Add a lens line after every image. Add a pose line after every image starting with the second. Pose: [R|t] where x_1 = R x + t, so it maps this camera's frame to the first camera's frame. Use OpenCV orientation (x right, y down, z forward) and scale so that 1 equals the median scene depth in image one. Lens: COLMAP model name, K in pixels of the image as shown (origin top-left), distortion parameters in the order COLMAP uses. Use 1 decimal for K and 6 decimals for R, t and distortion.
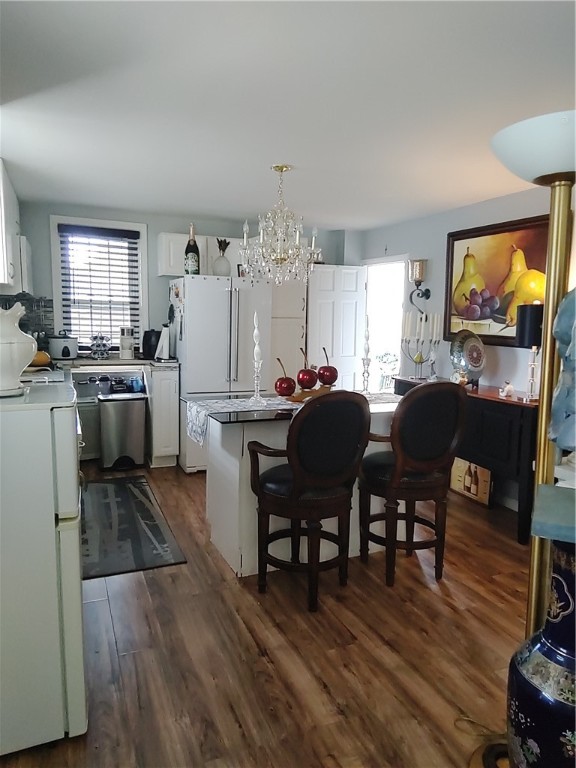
lens RADIAL K [[508.2, 0, 290.7], [0, 508.2, 378.7], [0, 0, 1]] dist [-0.001619, -0.004972]
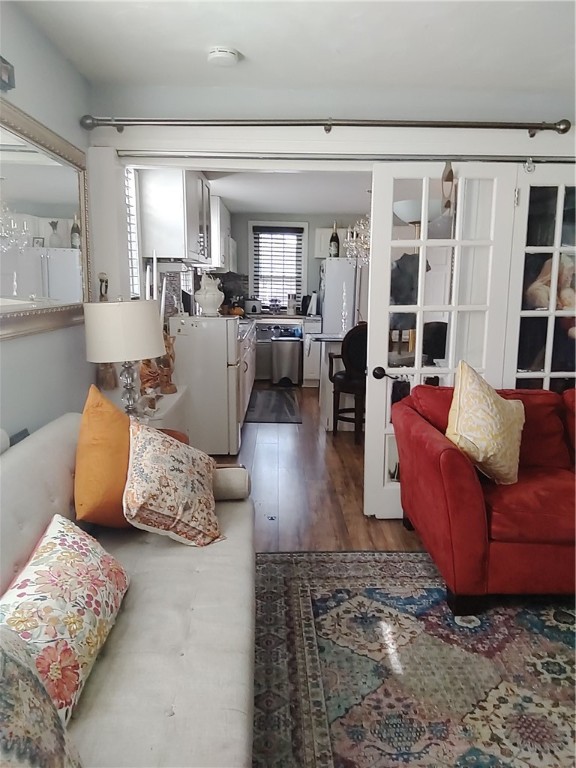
lens RADIAL K [[508.2, 0, 290.7], [0, 508.2, 378.7], [0, 0, 1]] dist [-0.001619, -0.004972]
pose [[0.923019, 0.061093, -0.379873, 0.263667], [-0.040435, 0.997248, 0.062133, 0.057685], [0.382624, -0.041990, 0.922950, -0.404972]]
